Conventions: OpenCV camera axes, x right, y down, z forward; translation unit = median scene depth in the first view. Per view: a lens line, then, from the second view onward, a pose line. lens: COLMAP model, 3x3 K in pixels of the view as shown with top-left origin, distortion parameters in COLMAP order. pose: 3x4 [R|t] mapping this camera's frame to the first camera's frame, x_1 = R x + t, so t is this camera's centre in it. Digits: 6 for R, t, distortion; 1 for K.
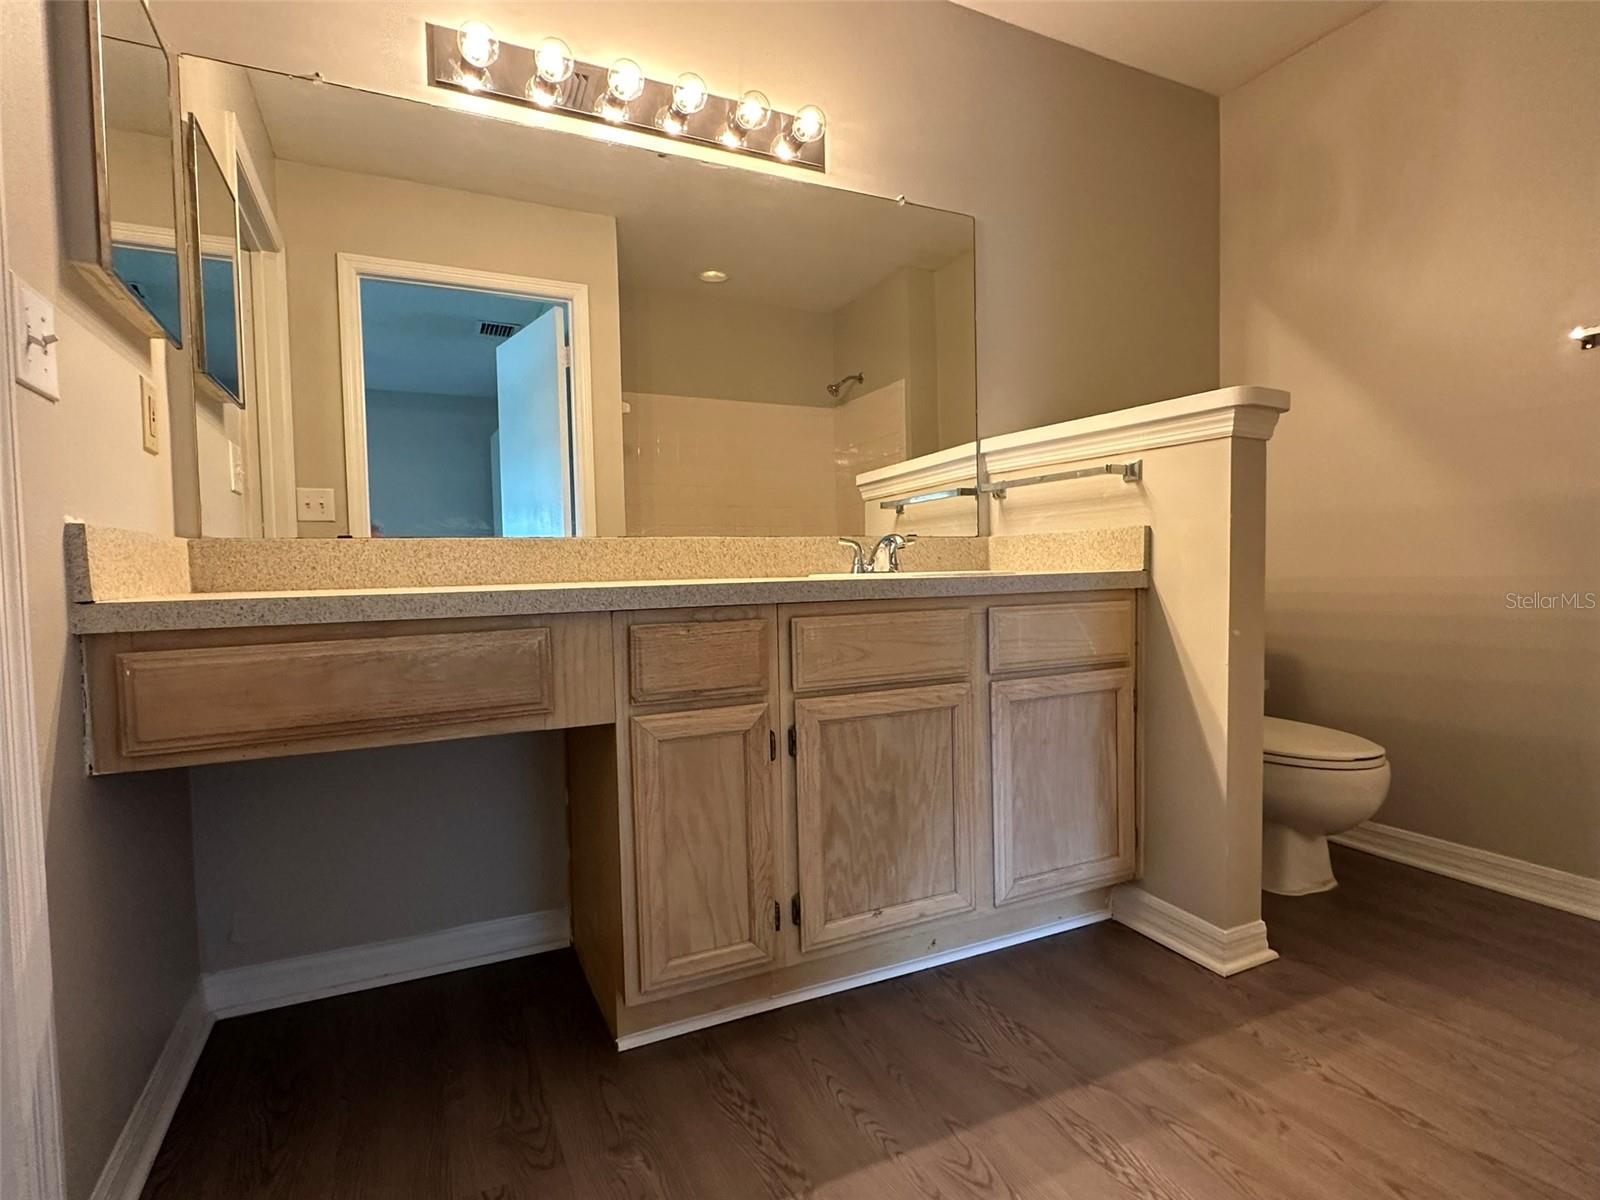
lens RADIAL K [[811.9, 0, 800.0], [0, 811.9, 600.0], [0, 0, 1]] dist [-0.005027, 0.000204]
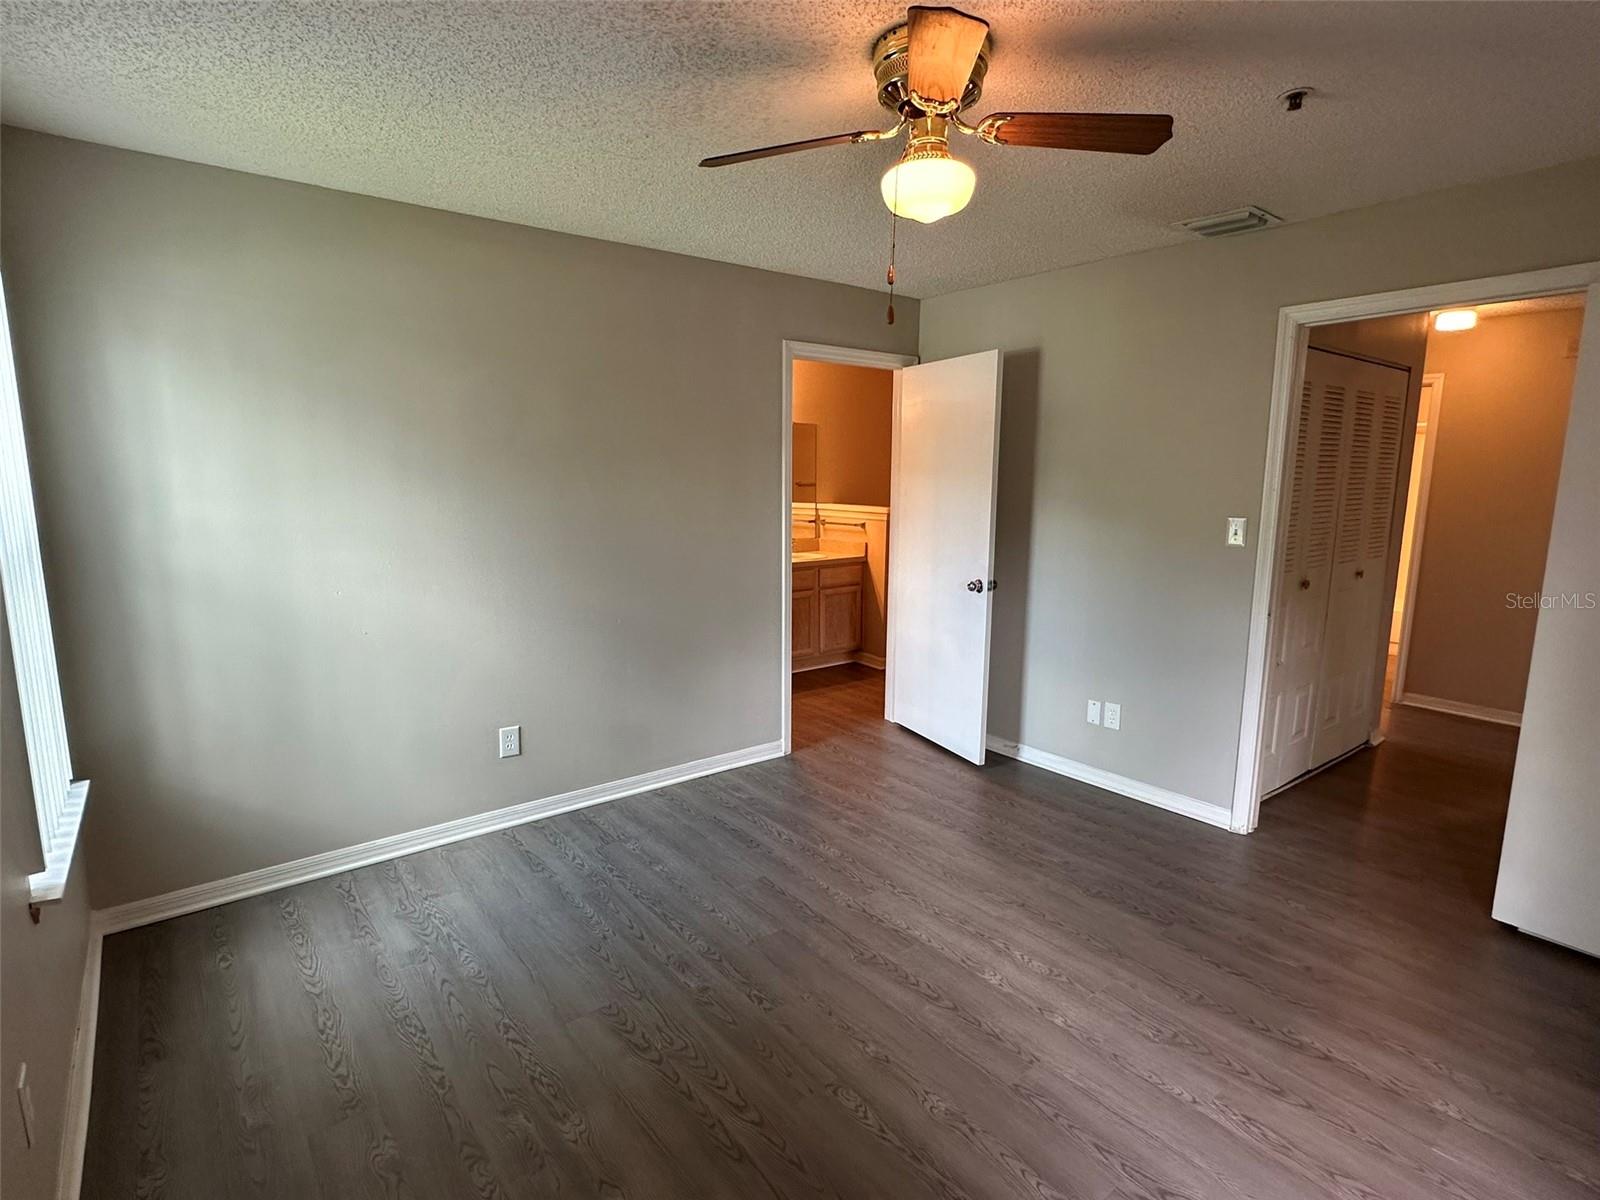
lens RADIAL K [[811.9, 0, 800.0], [0, 811.9, 600.0], [0, 0, 1]] dist [-0.005027, 0.000204]
pose [[0.977166, -0.011072, 0.212191, -0.546881], [-0.013293, 0.993500, 0.113057, -0.231069], [-0.212063, -0.113296, 0.970666, -2.206068]]
